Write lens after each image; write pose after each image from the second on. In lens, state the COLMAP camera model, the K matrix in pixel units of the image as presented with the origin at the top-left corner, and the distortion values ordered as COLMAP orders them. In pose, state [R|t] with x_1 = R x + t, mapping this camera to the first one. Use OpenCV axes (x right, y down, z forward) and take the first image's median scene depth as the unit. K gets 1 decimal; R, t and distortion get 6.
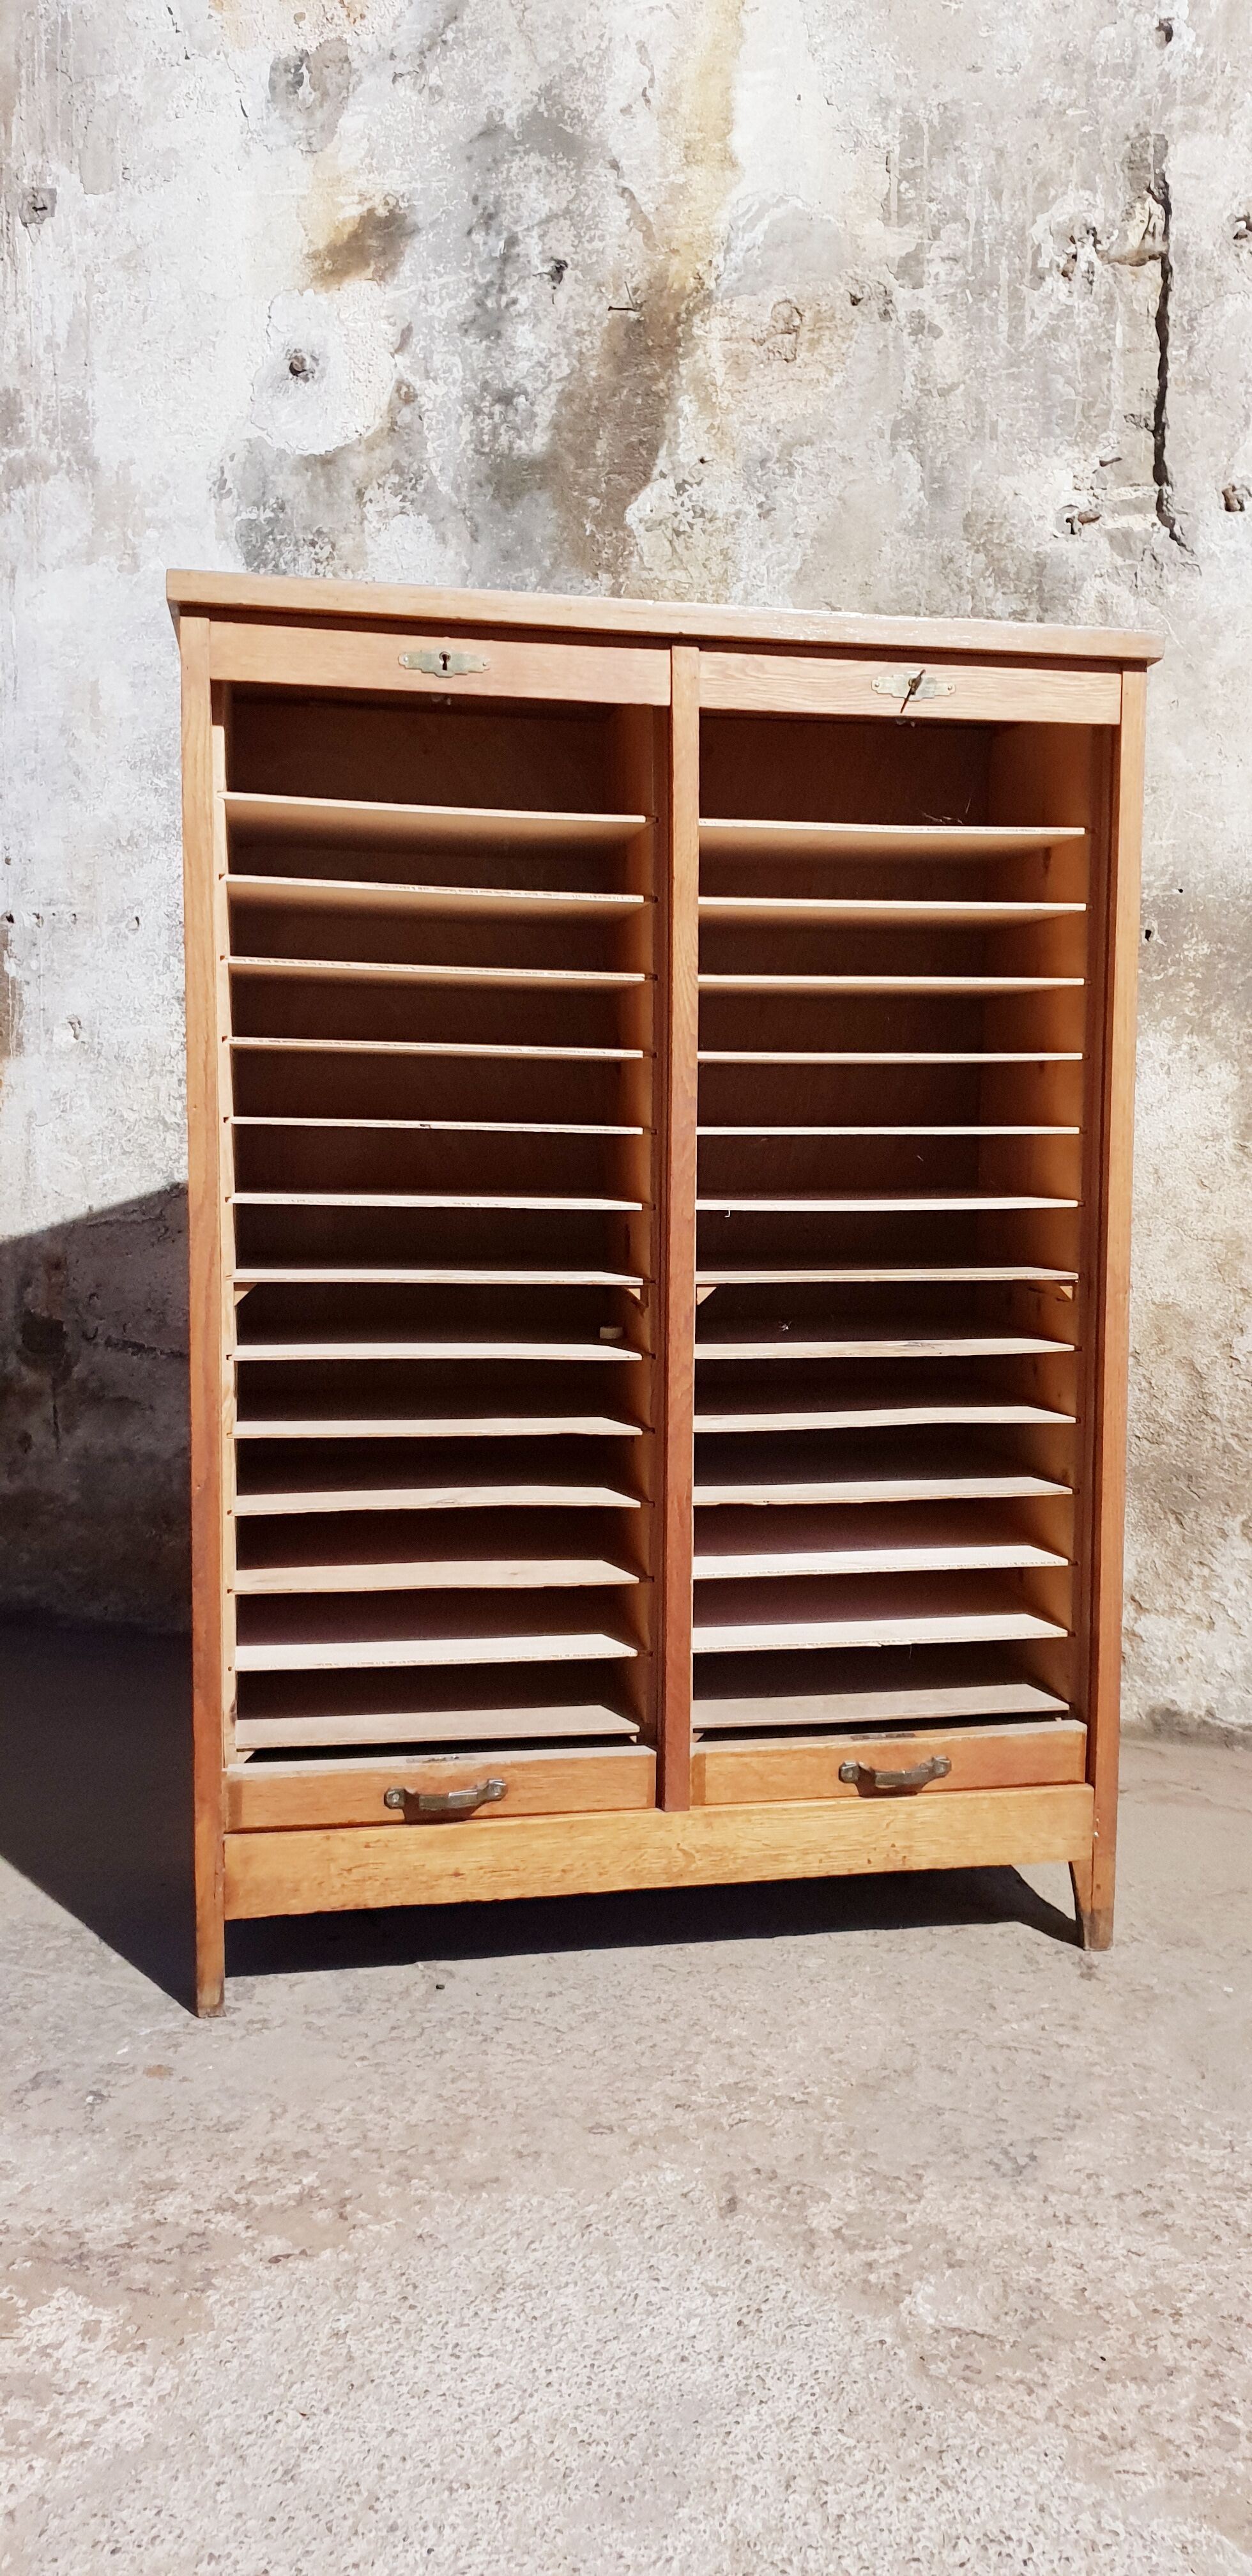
lens RADIAL K [[2003.0, 0, 693.1], [0, 2003.0, 1262.2], [0, 0, 1]] dist [-0.041349, 0.089003]
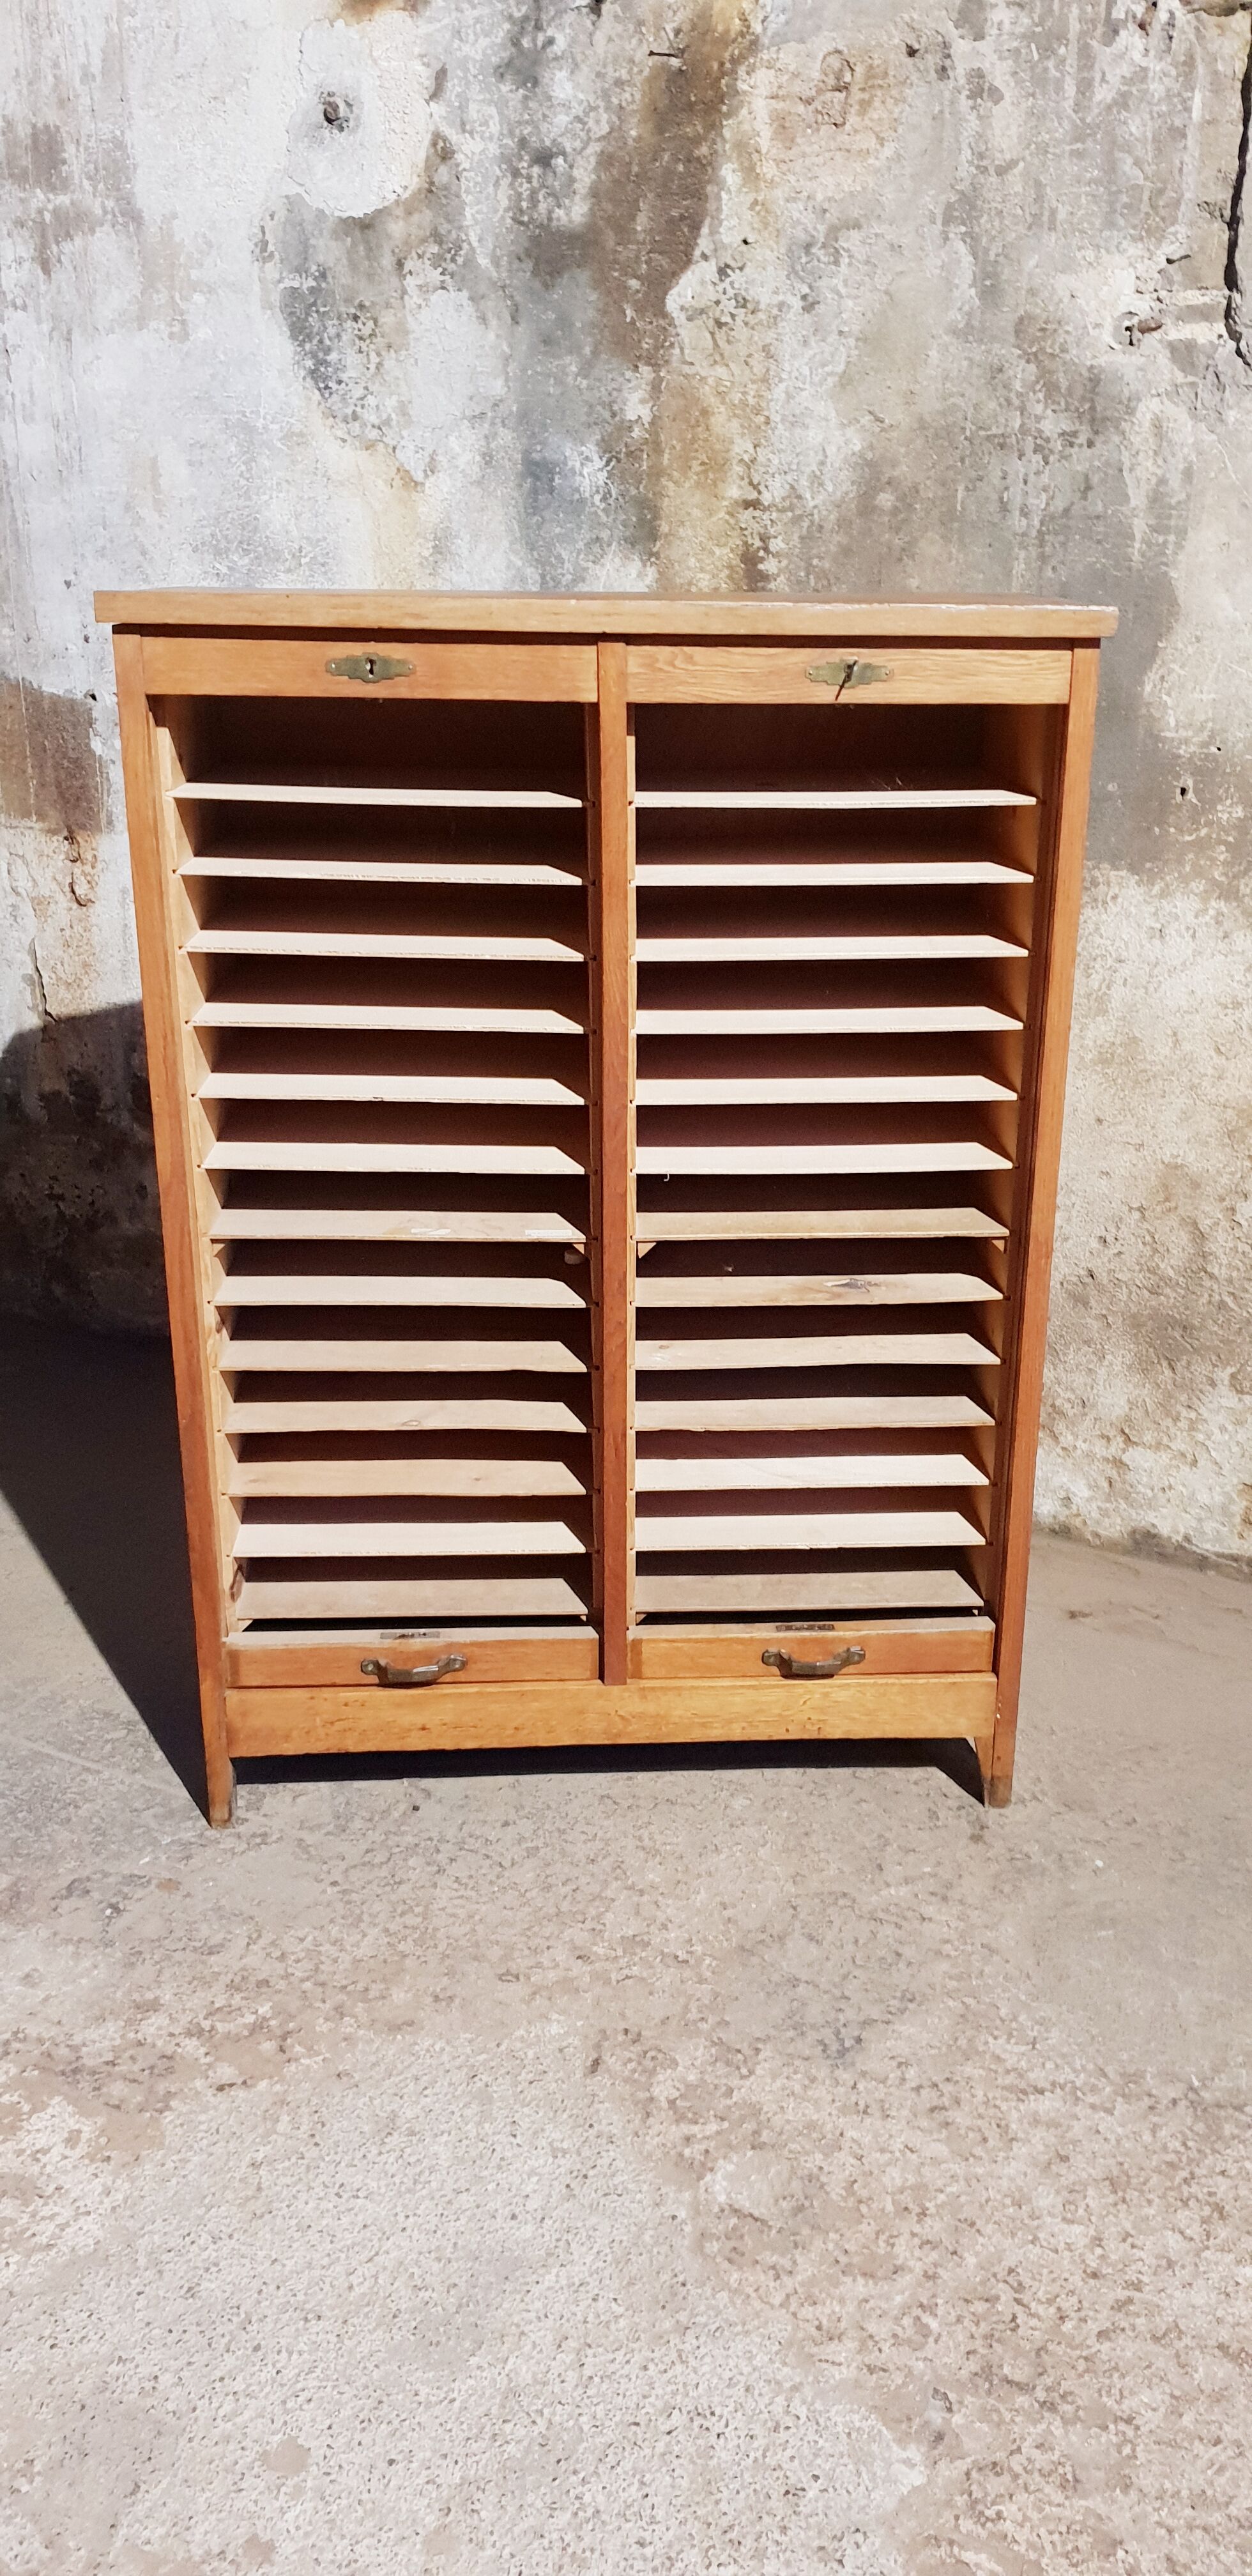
lens RADIAL K [[2002.4, 0, 676.5], [0, 2002.4, 1283.4], [0, 0, 1]] dist [-0.019851, 0.049609]
pose [[0.990288, 0.048892, -0.130147, 0.122601], [-0.012641, 0.963910, 0.265929, -0.188627], [0.138452, -0.261701, 0.955167, -0.022156]]
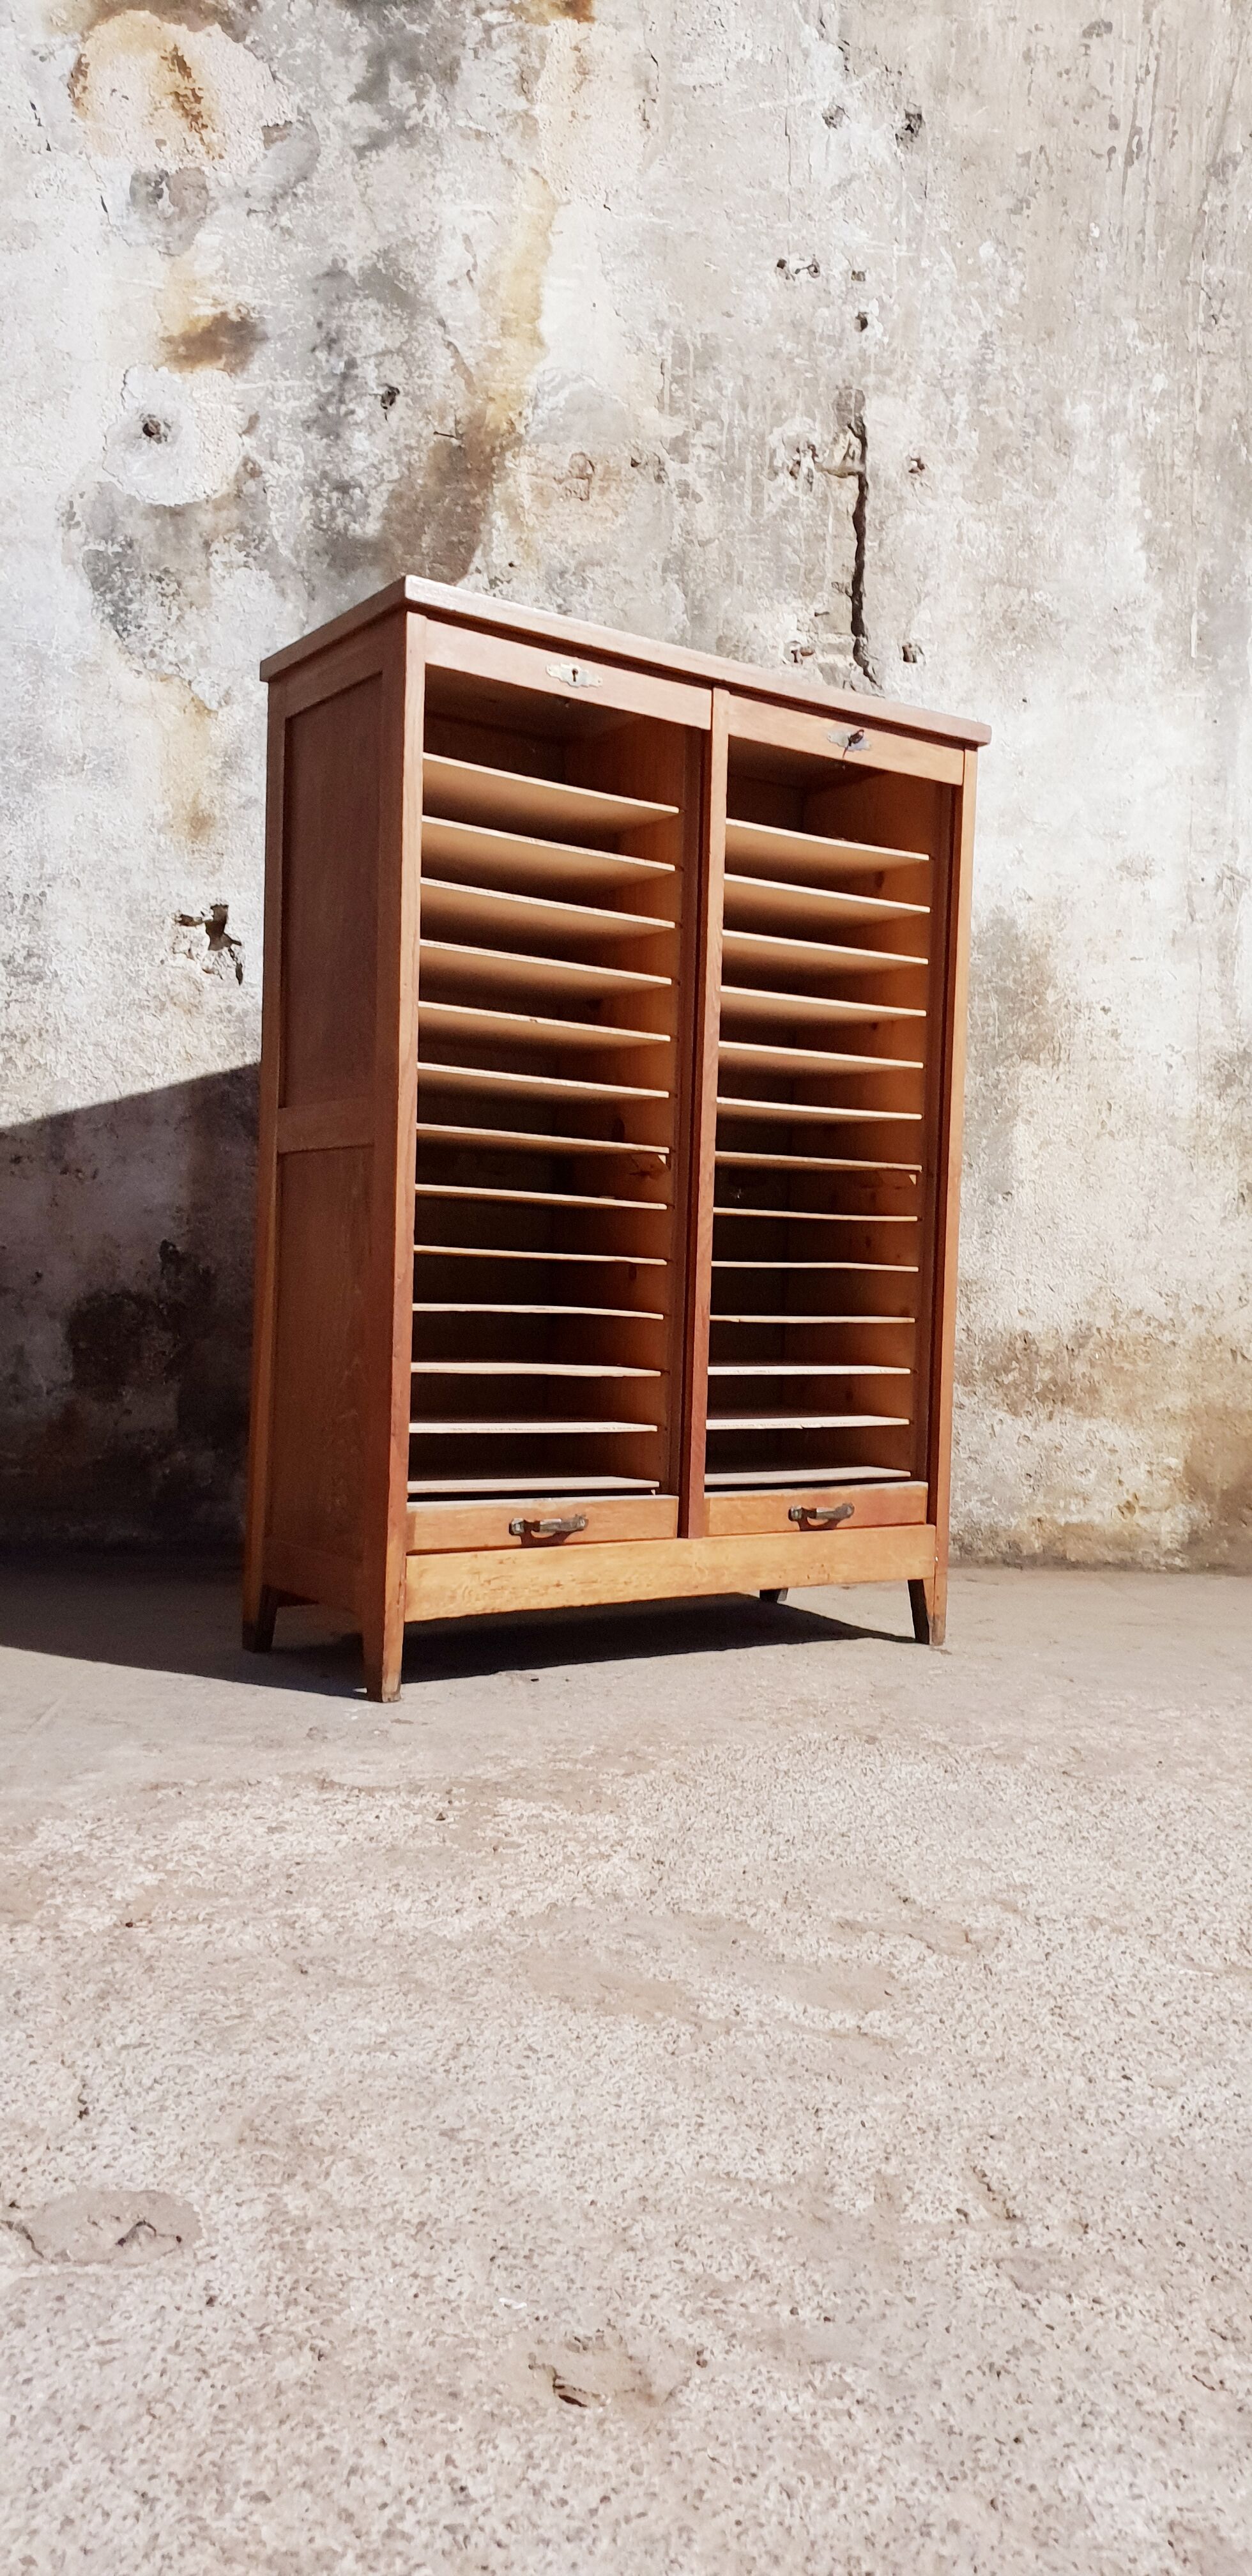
lens RADIAL K [[1989.7, 0, 663.5], [0, 1989.7, 1287.7], [0, 0, 1]] dist [-0.016181, 0.052226]
pose [[0.915280, 0.016605, 0.402477, -0.422149], [0.010104, 0.997889, -0.064147, 0.141799], [-0.402693, 0.062779, 0.913180, -0.164771]]
